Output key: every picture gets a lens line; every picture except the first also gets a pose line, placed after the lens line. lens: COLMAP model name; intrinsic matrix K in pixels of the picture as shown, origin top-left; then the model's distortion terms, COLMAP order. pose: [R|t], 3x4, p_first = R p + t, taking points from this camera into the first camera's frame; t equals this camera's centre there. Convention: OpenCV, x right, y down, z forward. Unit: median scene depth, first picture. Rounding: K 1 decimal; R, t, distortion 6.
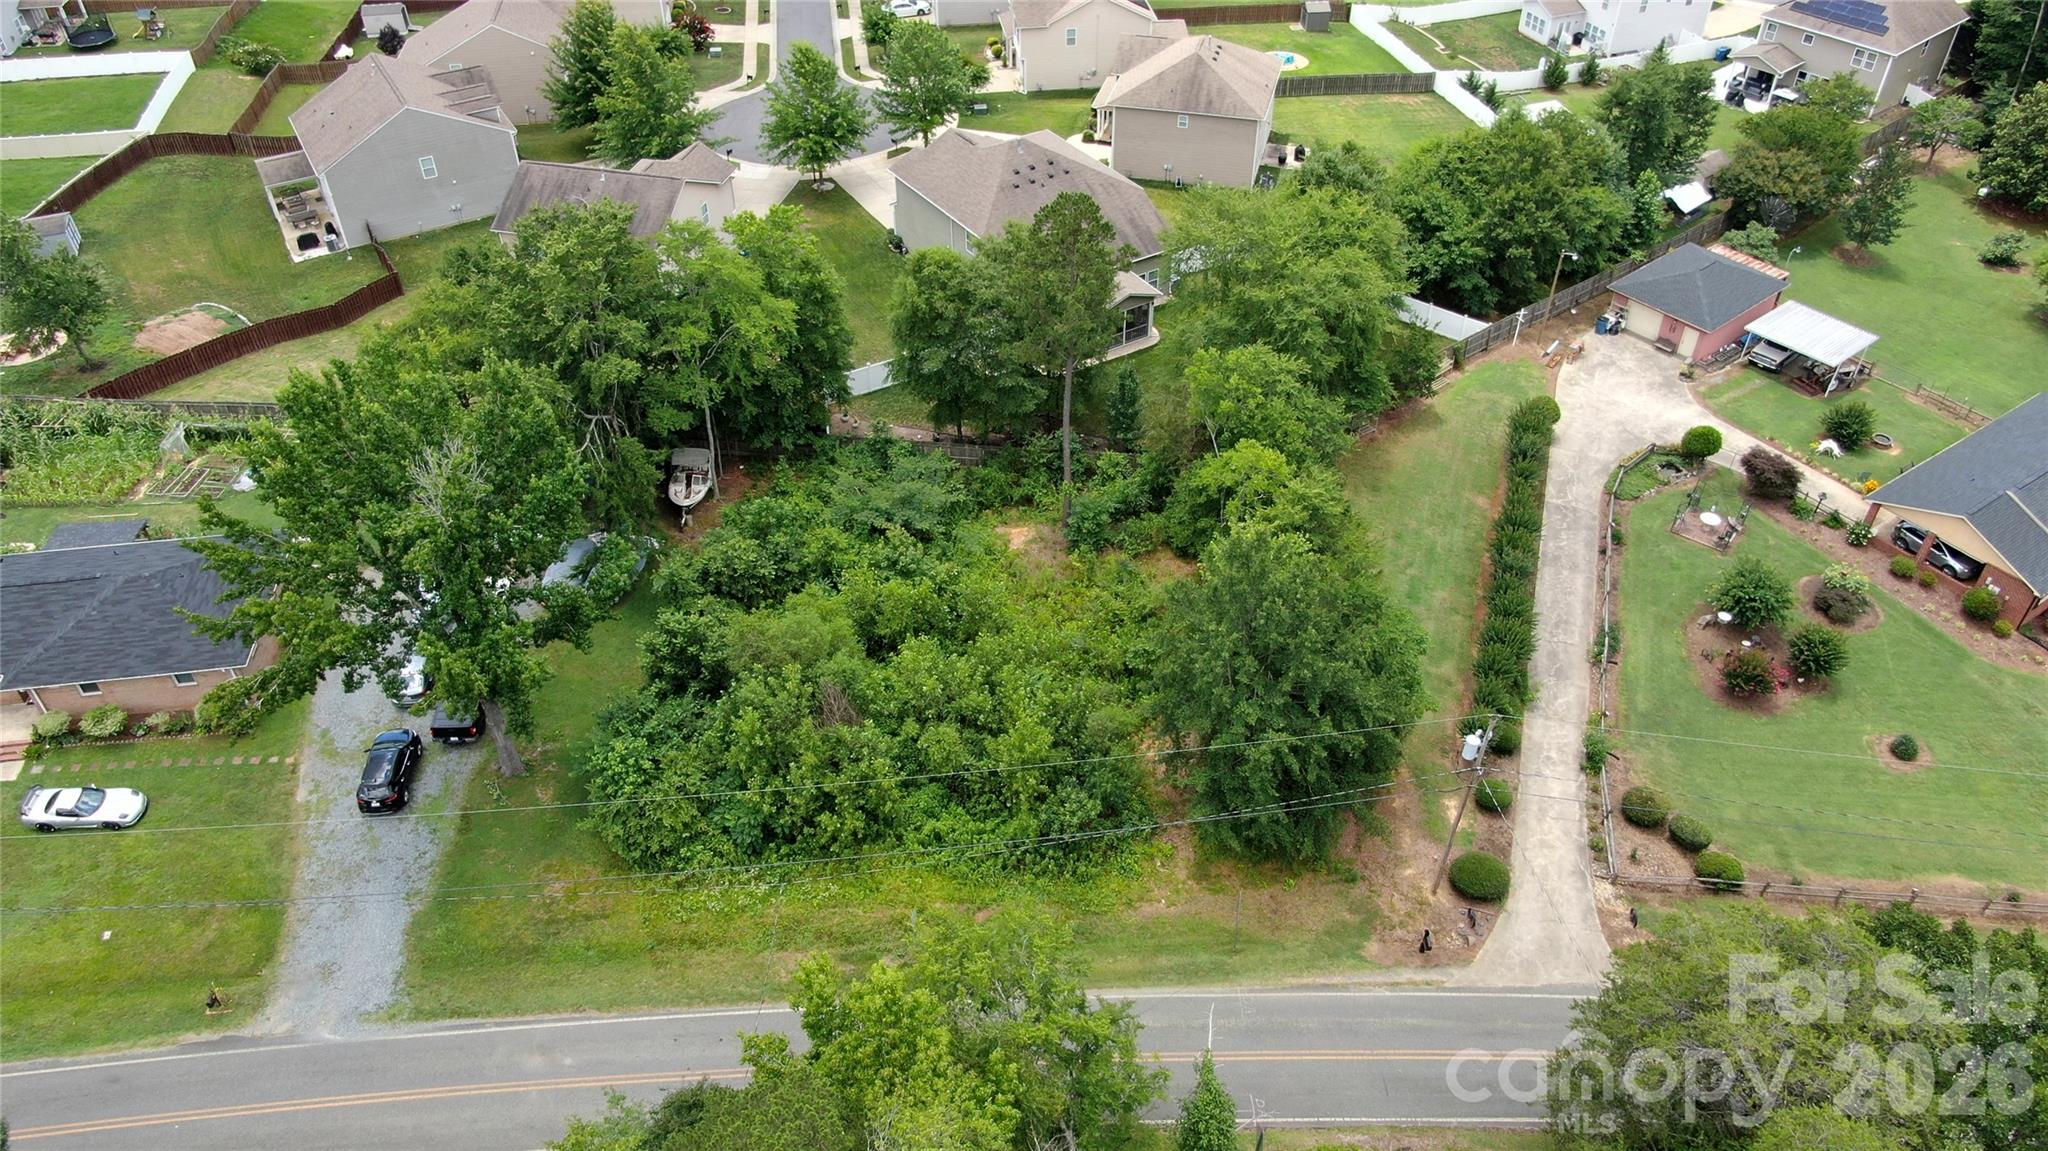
lens RADIAL K [[1485.6, 0, 1019.4], [0, 1485.6, 586.4], [0, 0, 1]] dist [-0.021408, 0.005116]
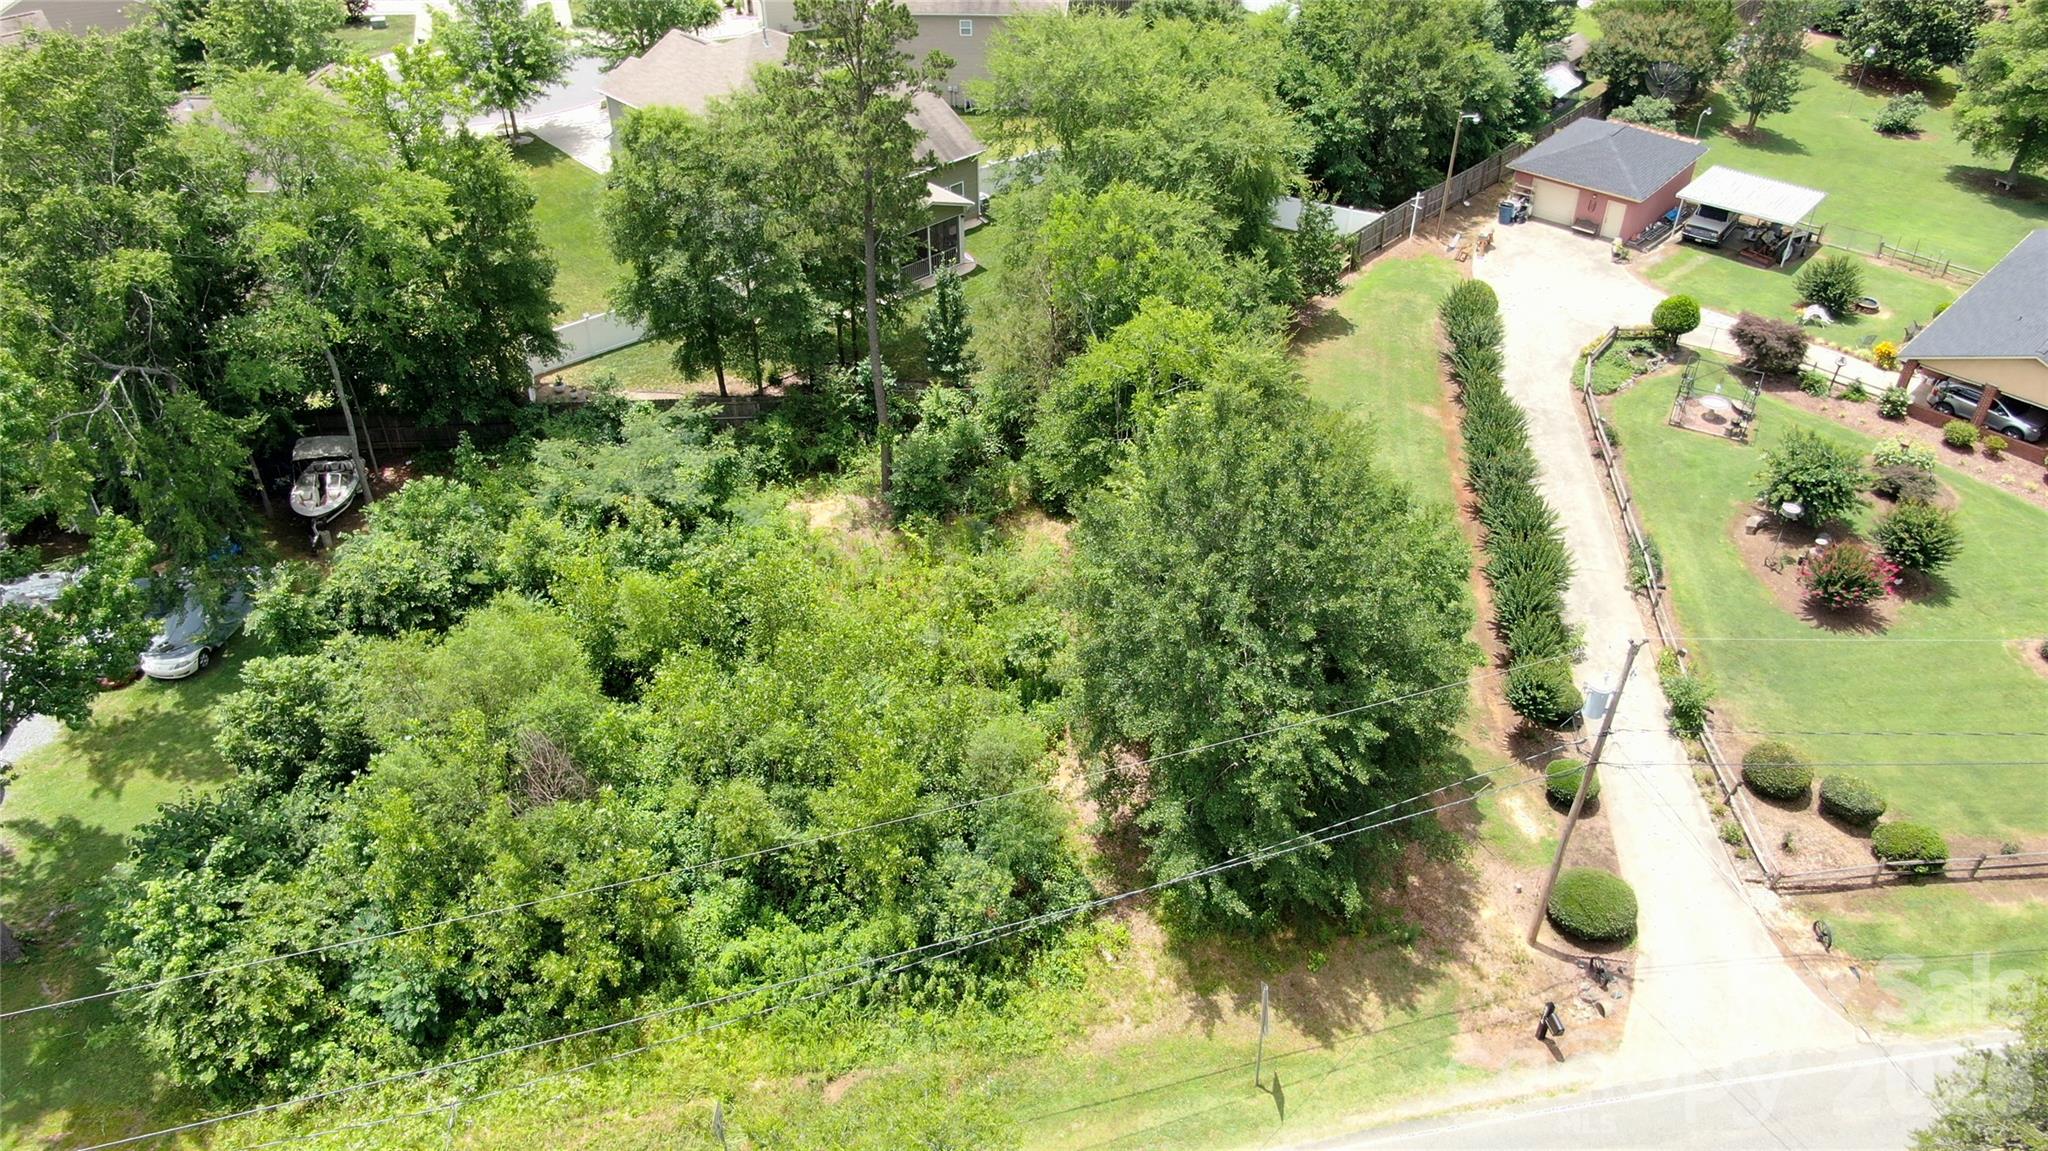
lens RADIAL K [[1485.6, 0, 1014.3], [0, 1485.6, 590.1], [0, 0, 1]] dist [-0.021408, 0.005116]
pose [[0.984550, -0.111624, 0.134909, -0.011111], [0.118699, 0.991885, -0.045558, 0.050809], [-0.128729, 0.060868, 0.989810, 0.337331]]
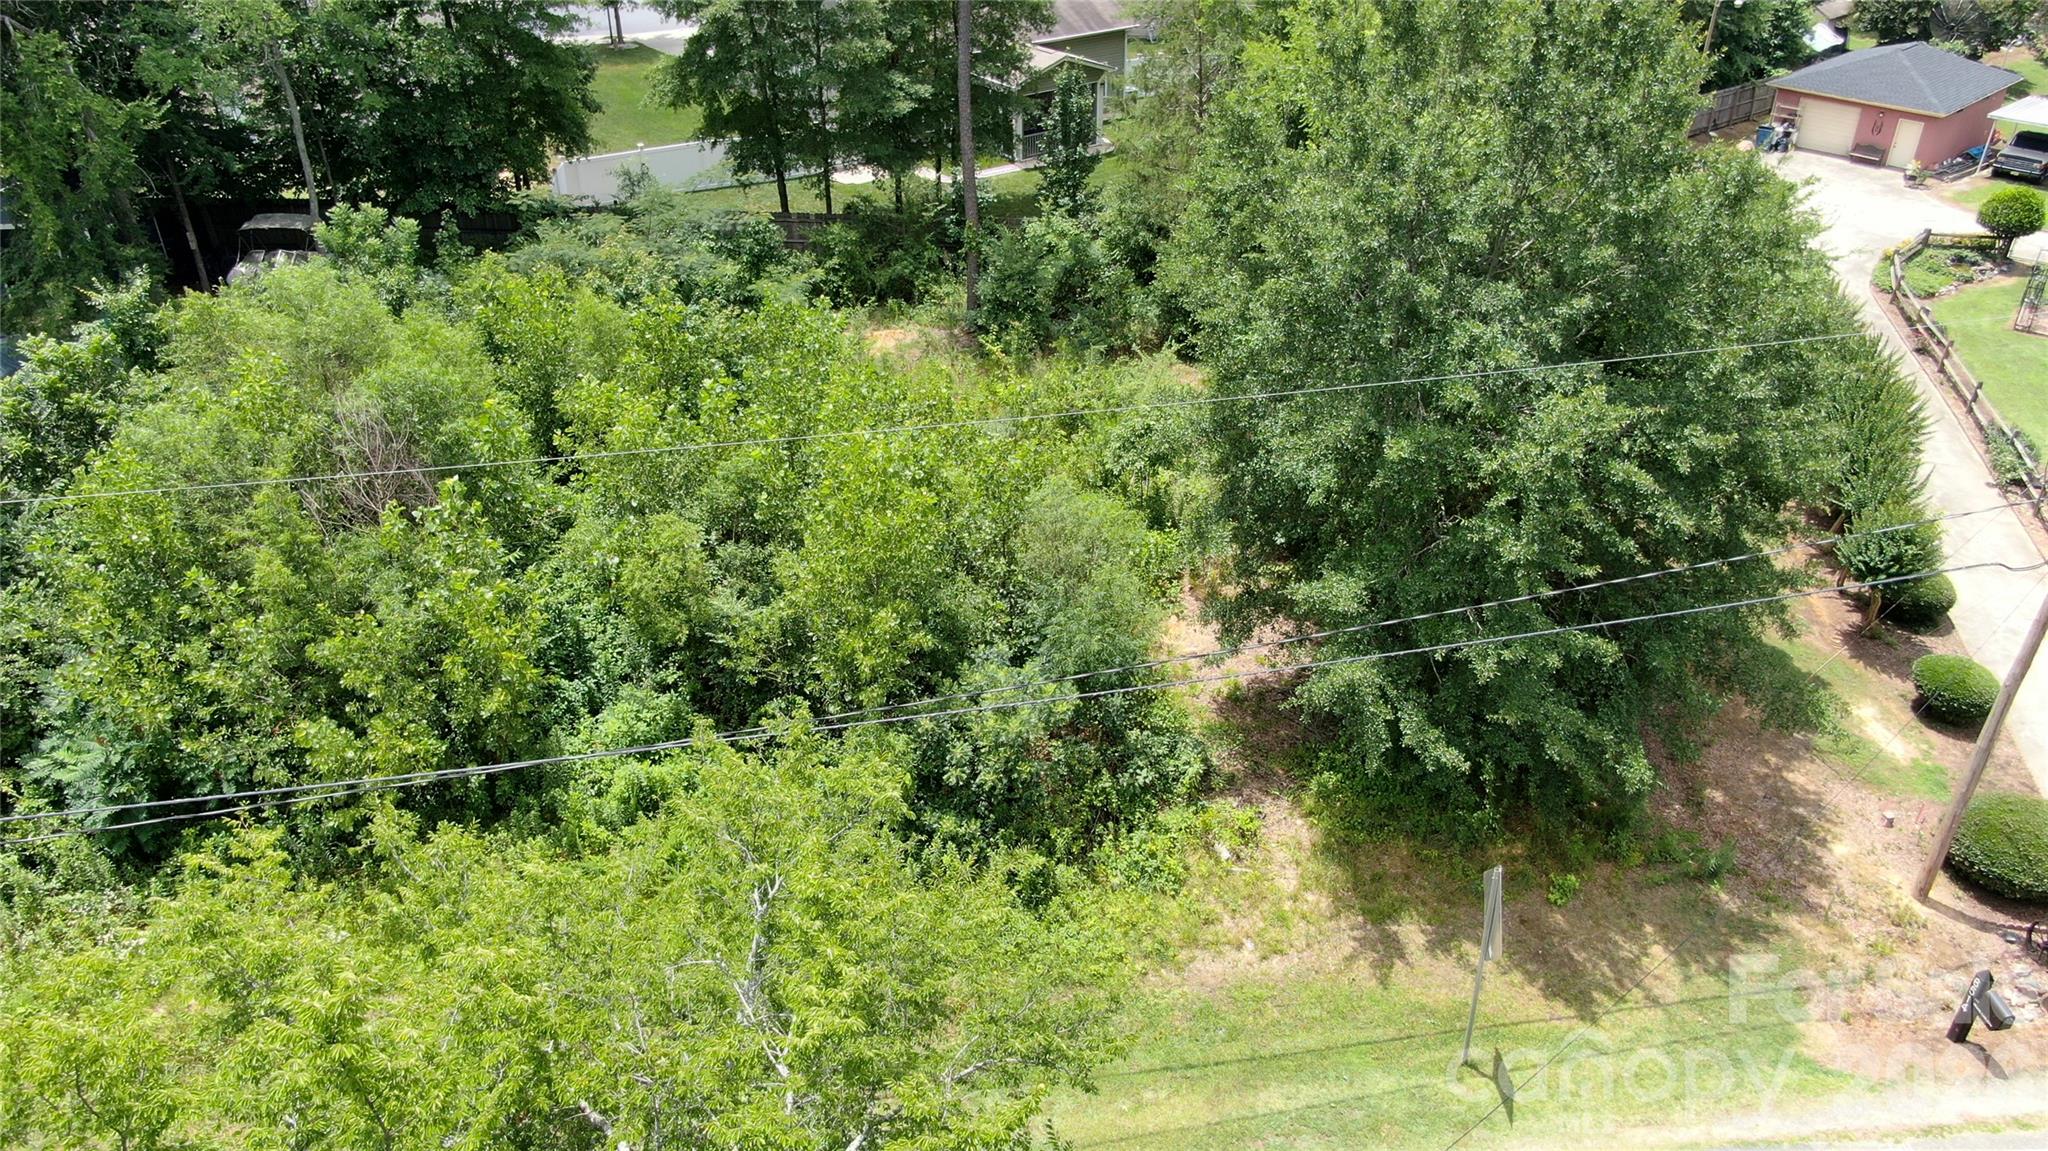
lens RADIAL K [[1485.6, 0, 1009.2], [0, 1485.6, 581.8], [0, 0, 1]] dist [-0.021408, 0.005116]
pose [[0.998430, -0.034231, 0.044344, 0.019531], [0.040294, 0.988763, -0.143956, 0.151034], [-0.038918, 0.145517, 0.988590, 0.538897]]
